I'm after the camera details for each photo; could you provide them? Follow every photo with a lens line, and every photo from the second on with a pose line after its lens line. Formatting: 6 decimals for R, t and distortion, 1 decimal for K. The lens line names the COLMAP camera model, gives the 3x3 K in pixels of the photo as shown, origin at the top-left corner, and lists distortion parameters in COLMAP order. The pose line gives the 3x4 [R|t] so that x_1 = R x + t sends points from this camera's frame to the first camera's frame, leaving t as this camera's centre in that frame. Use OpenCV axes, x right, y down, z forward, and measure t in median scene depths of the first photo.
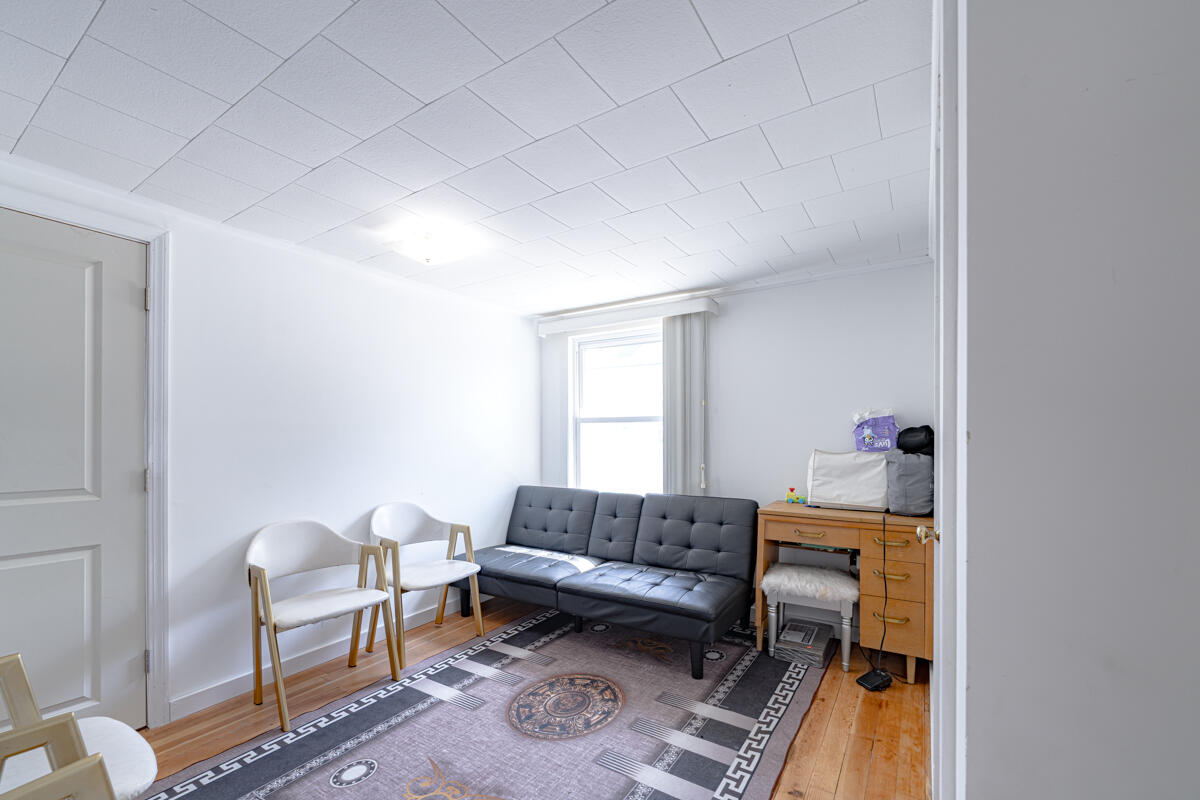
lens RADIAL K [[495.1, 0, 598.7], [0, 495.1, 441.5], [0, 0, 1]] dist [-0.000777, -0.000091]
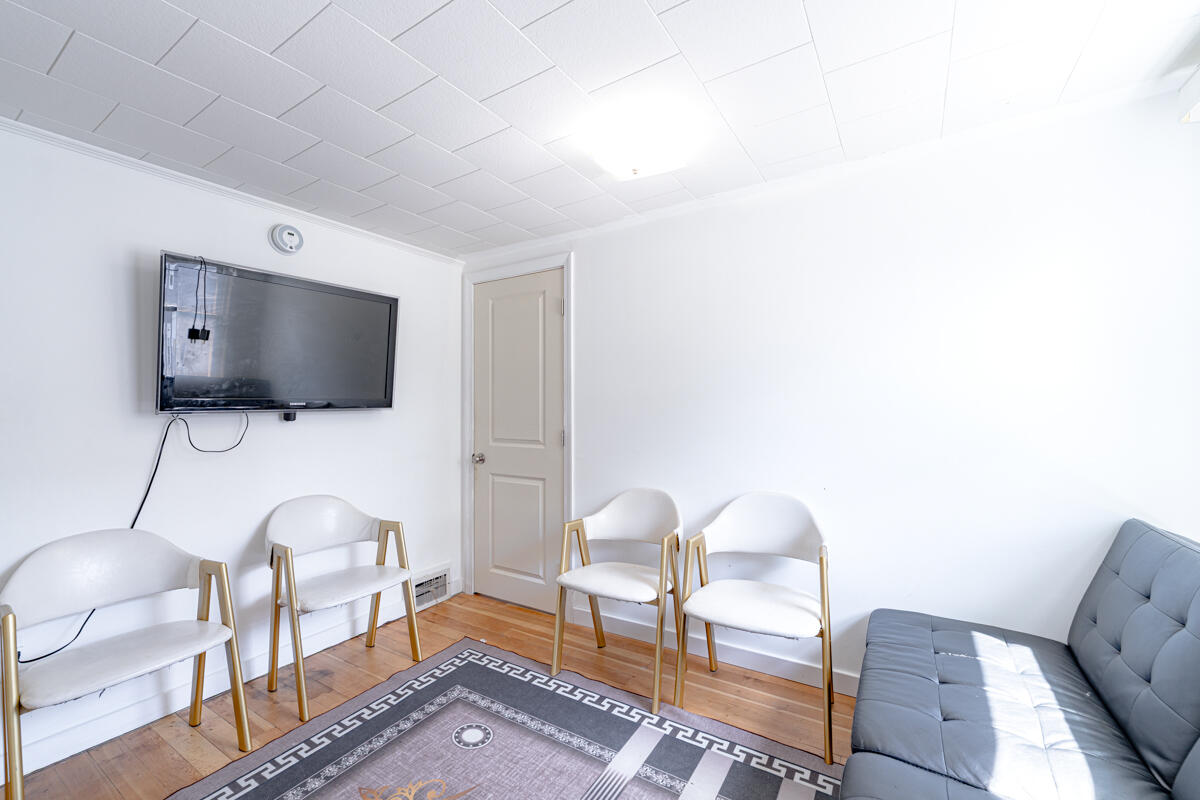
lens RADIAL K [[494.2, 0, 600.0], [0, 494.2, 400.0], [0, 0, 1]] dist [-0.001017, -0.000231]
pose [[0.014169, -0.013474, -0.999809, 0.475015], [0.003021, 0.999905, -0.013432, -0.008498], [0.999895, -0.002830, 0.014208, 1.100797]]
